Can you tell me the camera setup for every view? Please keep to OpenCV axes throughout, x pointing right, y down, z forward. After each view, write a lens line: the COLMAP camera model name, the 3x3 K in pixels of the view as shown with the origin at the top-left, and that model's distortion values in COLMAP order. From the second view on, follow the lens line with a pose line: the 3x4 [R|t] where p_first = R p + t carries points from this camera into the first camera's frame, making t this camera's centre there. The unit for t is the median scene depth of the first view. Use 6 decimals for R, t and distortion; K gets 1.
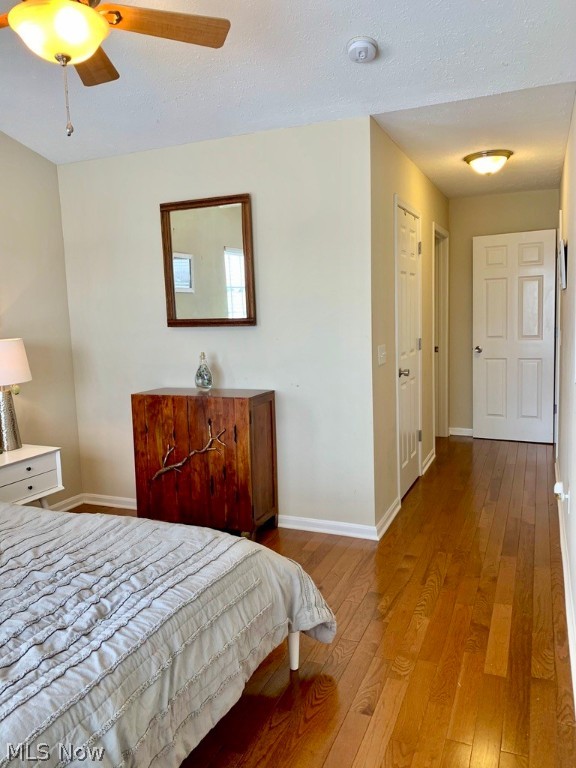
lens RADIAL K [[588.1, 0, 284.0], [0, 588.1, 390.0], [0, 0, 1]] dist [0.038942, -0.075002]
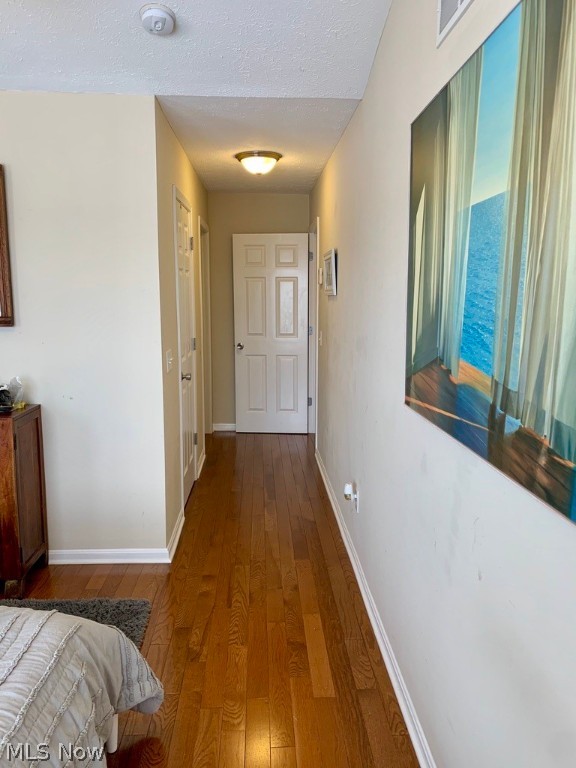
lens RADIAL K [[588.1, 0, 293.5], [0, 588.1, 387.0], [0, 0, 1]] dist [0.038942, -0.075002]
pose [[0.893845, -0.032276, 0.447213, -0.070568], [0.022738, 0.999385, 0.026680, -0.038667], [-0.447800, -0.013679, 0.894029, 0.091443]]
